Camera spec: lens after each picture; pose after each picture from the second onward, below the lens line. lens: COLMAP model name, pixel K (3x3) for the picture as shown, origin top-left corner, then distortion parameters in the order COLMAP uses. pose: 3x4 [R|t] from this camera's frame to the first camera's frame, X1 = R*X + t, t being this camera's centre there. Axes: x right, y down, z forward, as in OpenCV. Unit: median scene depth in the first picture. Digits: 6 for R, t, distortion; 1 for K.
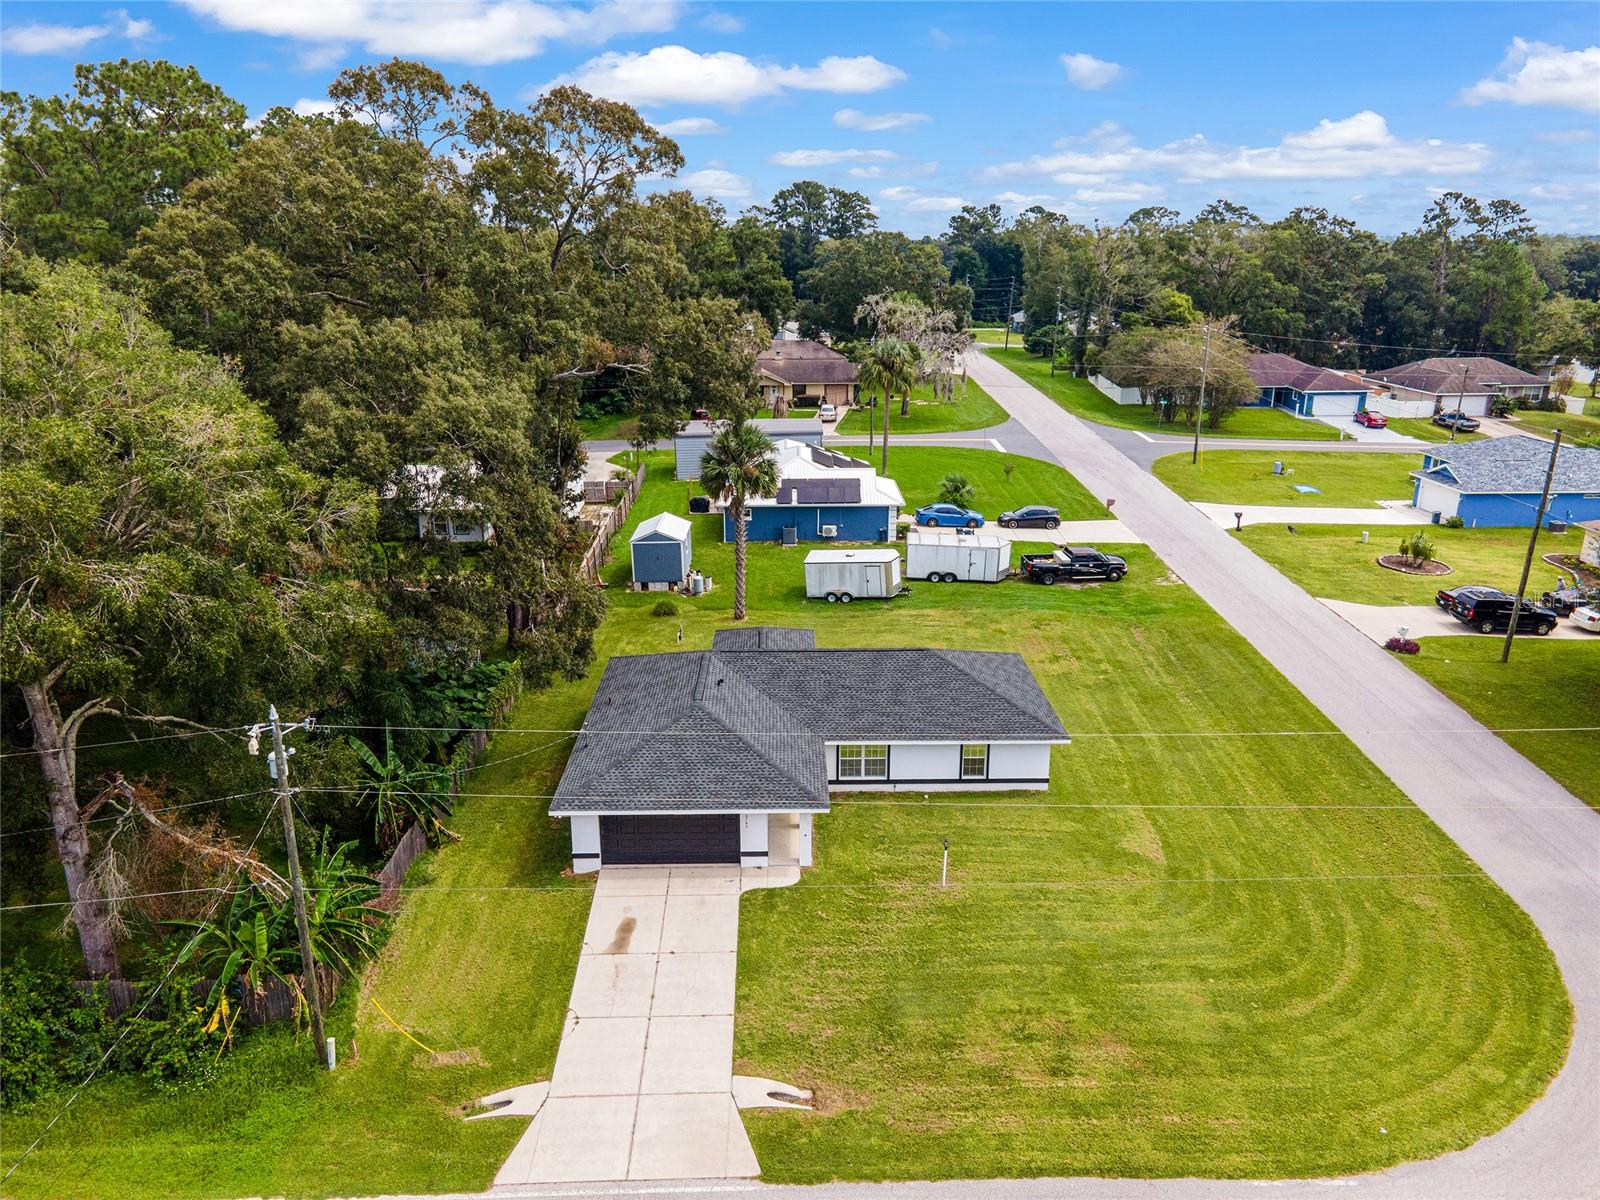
lens RADIAL K [[1183.3, 0, 800.0], [0, 1183.3, 600.0], [0, 0, 1]] dist [0.028469, 0.050406]
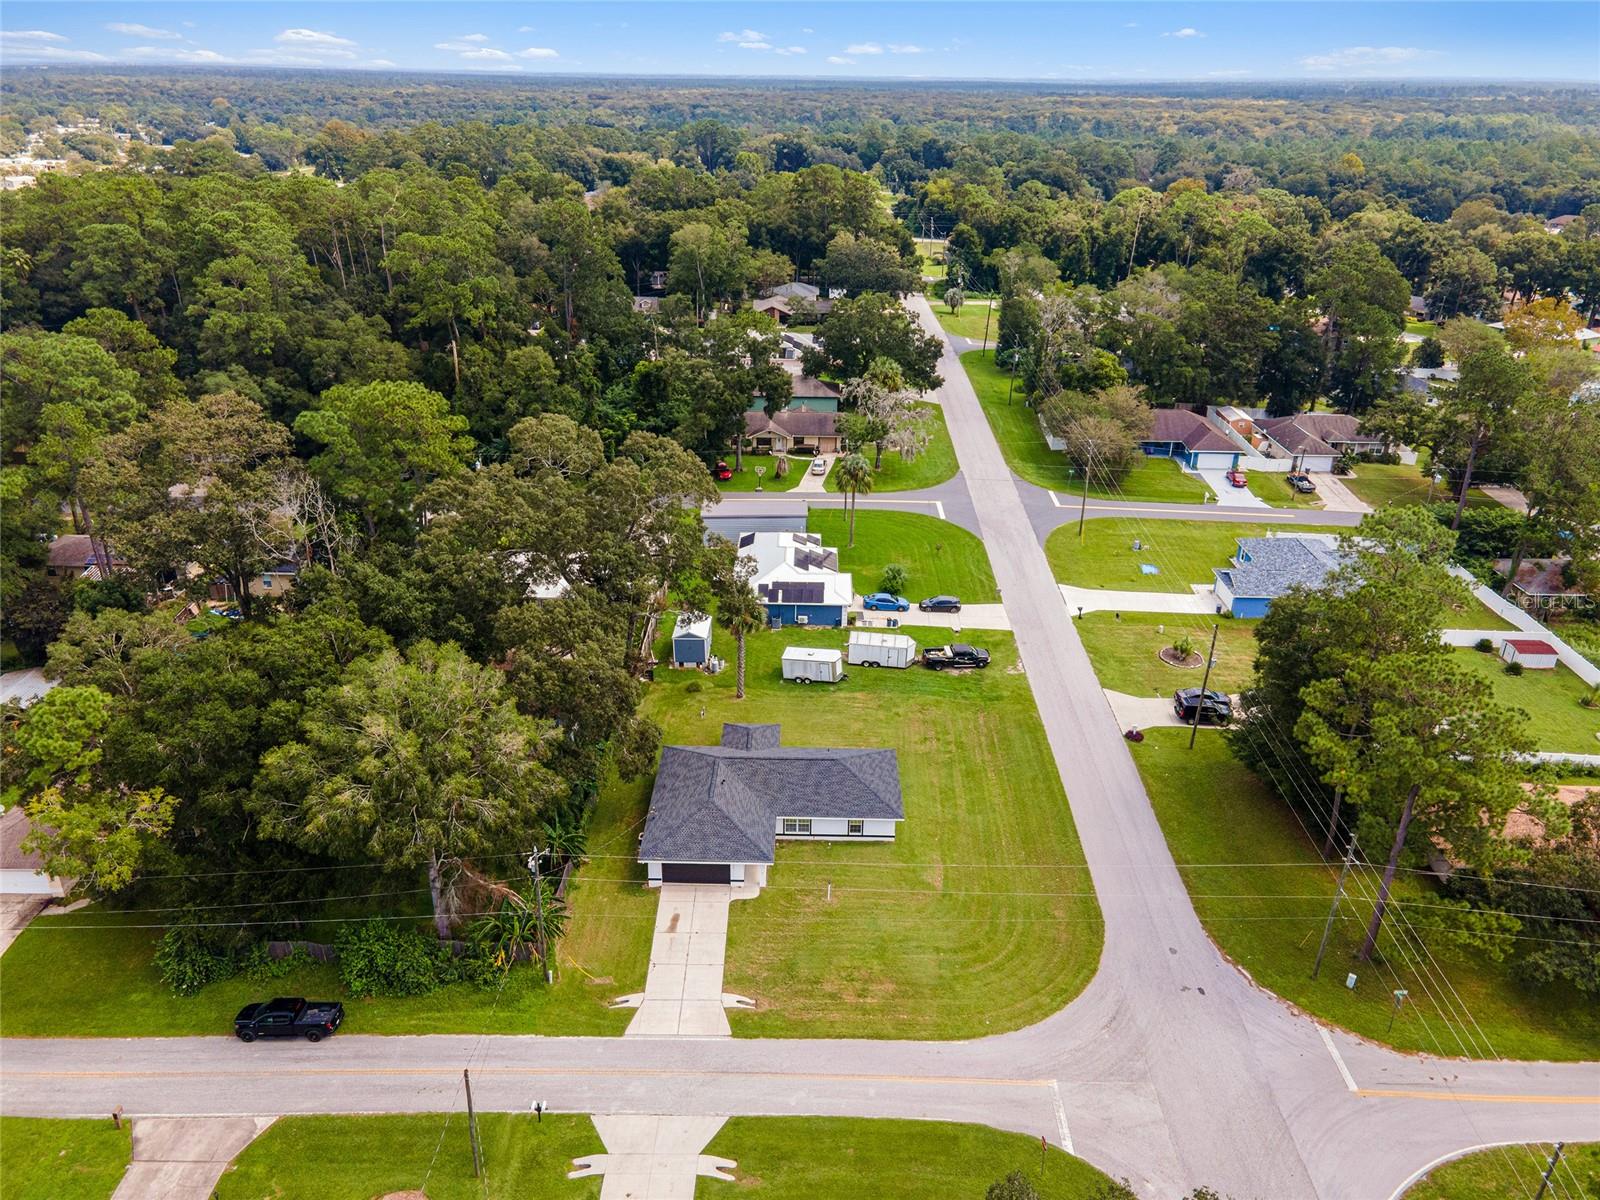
lens RADIAL K [[1207.8, 0, 800.0], [0, 1207.8, 600.0], [0, 0, 1]] dist [0.058938, 0.000025]
pose [[0.999466, 0.024292, -0.021862, 0.091580], [-0.021194, 0.990998, 0.132192, -0.481928], [0.024877, -0.131658, 0.990983, -0.888084]]
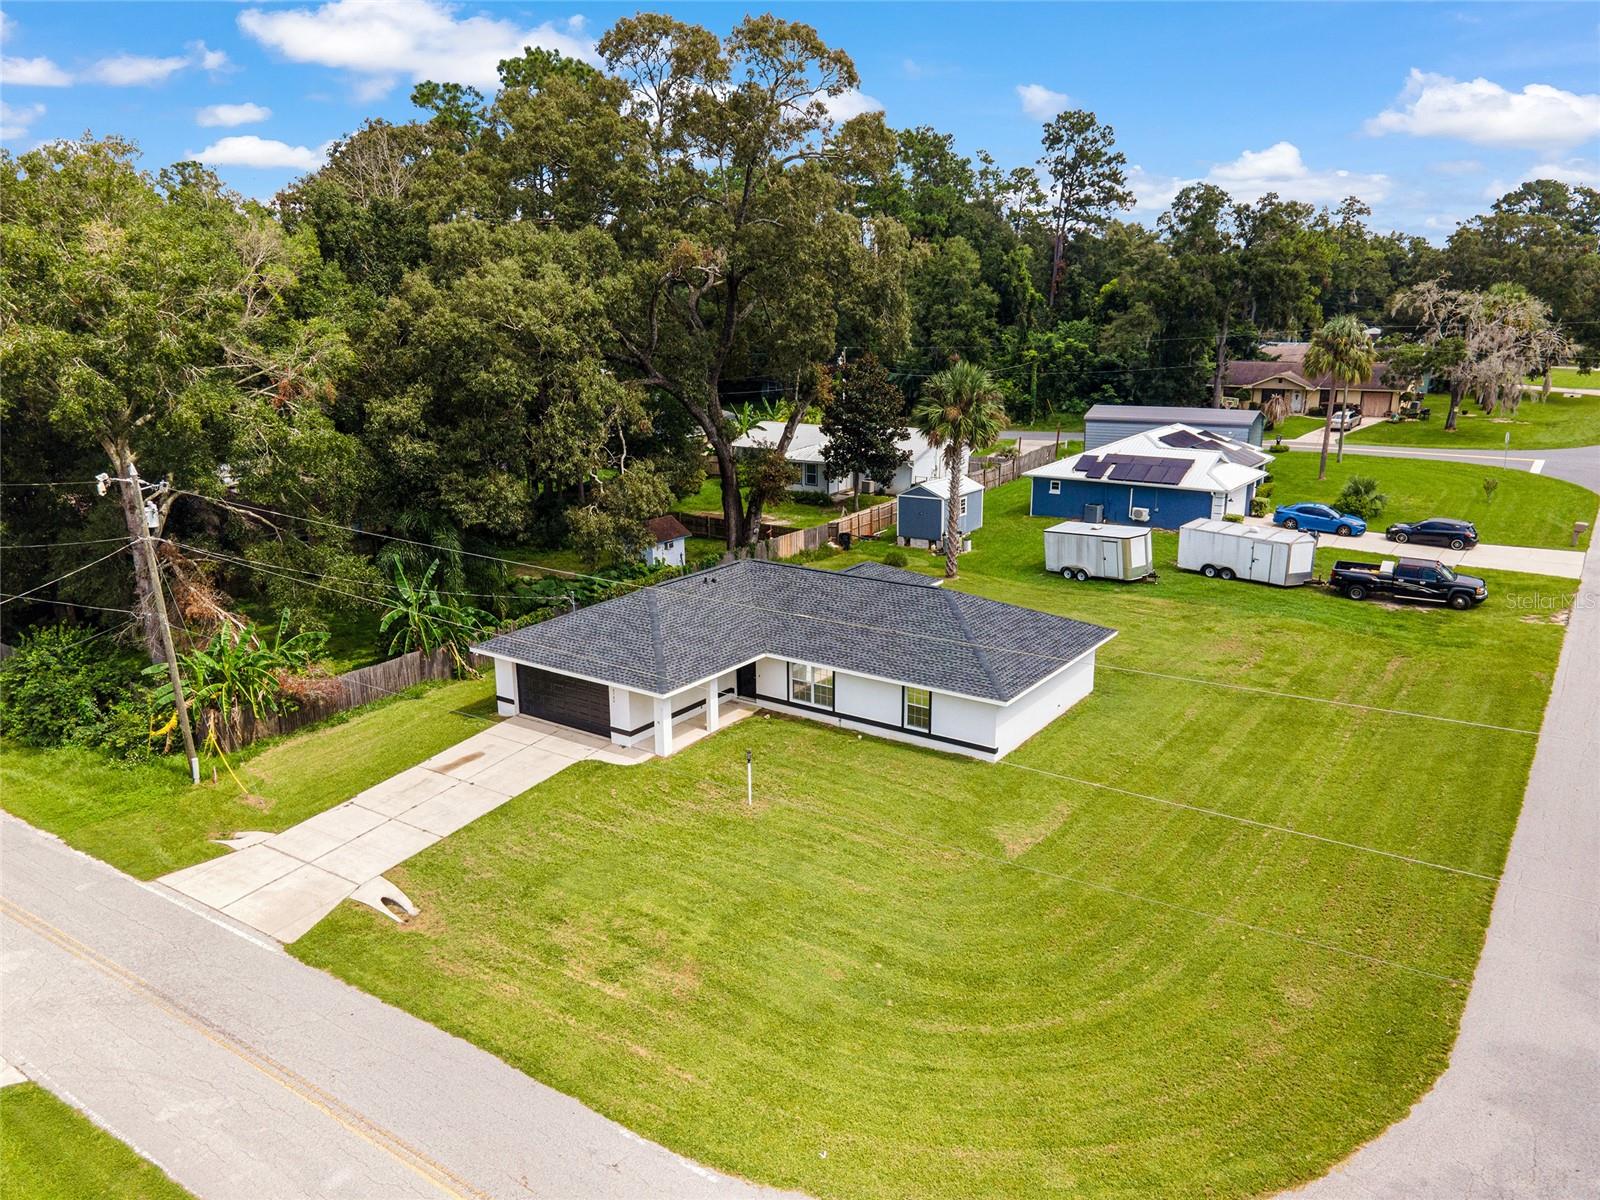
lens RADIAL K [[1183.3, 0, 800.0], [0, 1183.3, 600.0], [0, 0, 1]] dist [0.028469, 0.050406]
pose [[0.805770, 0.144734, -0.574270, 0.563632], [-0.169889, 0.985413, 0.009979, 0.063474], [0.567337, 0.089521, 0.818605, 0.237491]]
